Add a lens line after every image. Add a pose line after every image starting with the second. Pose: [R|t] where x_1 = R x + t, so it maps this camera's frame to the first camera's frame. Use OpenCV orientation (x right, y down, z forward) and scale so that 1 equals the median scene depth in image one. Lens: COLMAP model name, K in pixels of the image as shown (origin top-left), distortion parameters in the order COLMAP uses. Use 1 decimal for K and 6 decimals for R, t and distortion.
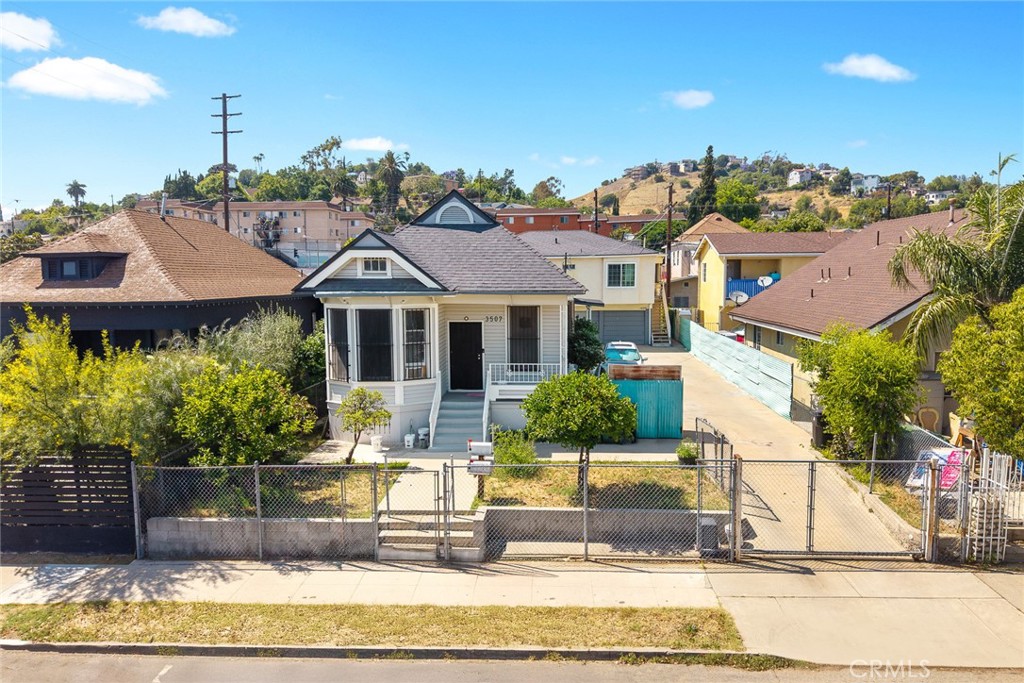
lens RADIAL K [[714.0, 0, 526.2], [0, 714.0, 338.5], [0, 0, 1]] dist [0.007032, -0.003984]
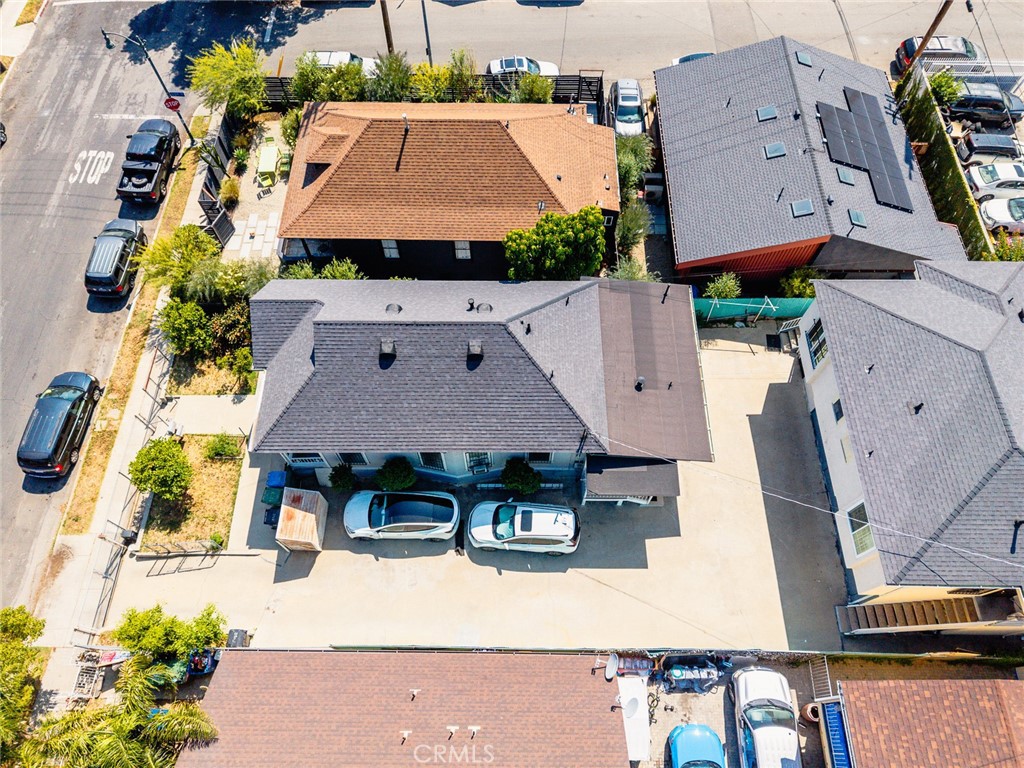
lens RADIAL K [[686.8, 0, 509.3], [0, 686.8, 380.7], [0, 0, 1]] dist [0.016802, -0.012752]
pose [[0.035893, 0.887755, -0.458916, 0.610894], [-0.086398, 0.460249, 0.883576, -1.397292], [0.995614, 0.007935, 0.093219, 1.408410]]
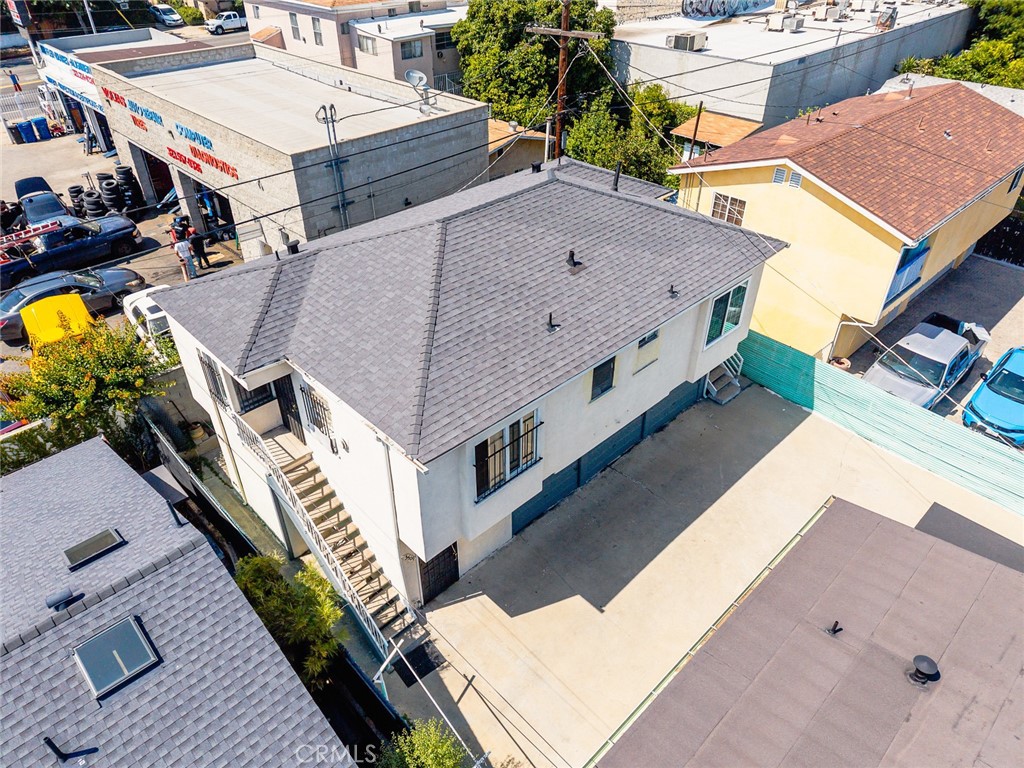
lens RADIAL K [[686.8, 0, 509.3], [0, 686.8, 380.7], [0, 0, 1]] dist [0.016802, -0.012752]
pose [[0.688034, -0.422086, 0.590299, -0.484844], [0.062864, 0.845053, 0.530974, -0.623952], [-0.722950, -0.328219, 0.607959, 1.802787]]
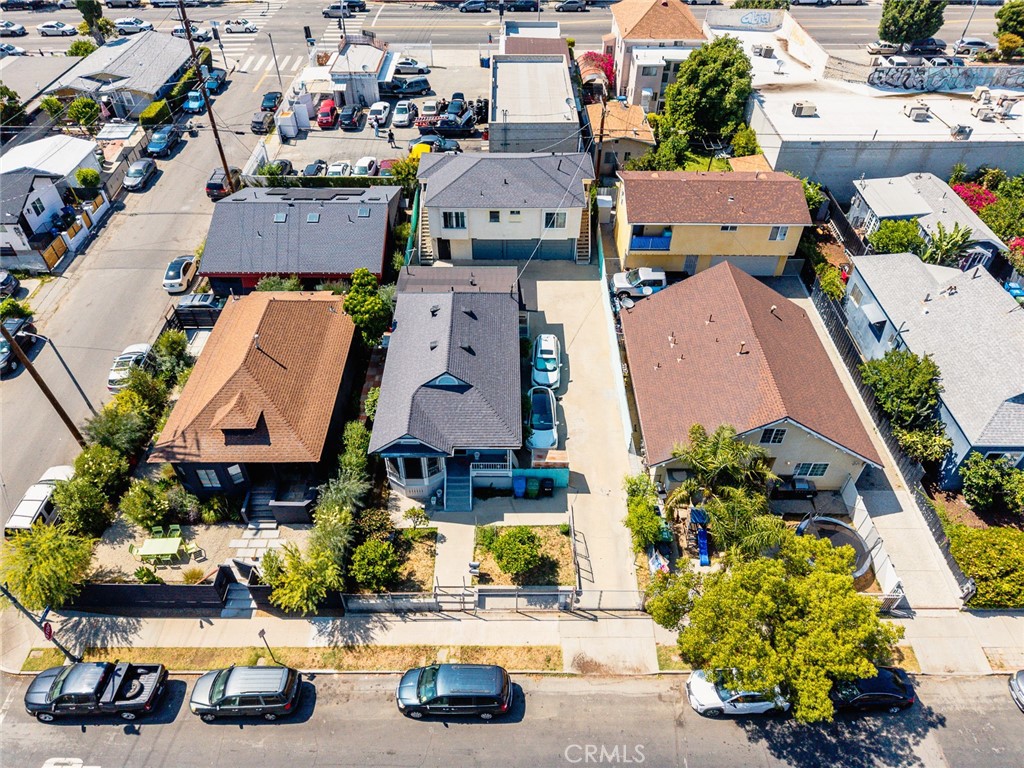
lens RADIAL K [[686.8, 0, 509.3], [0, 686.8, 380.7], [0, 0, 1]] dist [0.016802, -0.012752]
pose [[0.998880, -0.027191, 0.038726, -0.015093], [-0.002808, 0.782898, 0.622144, -1.392857], [-0.047236, -0.621556, 0.781944, -0.343345]]
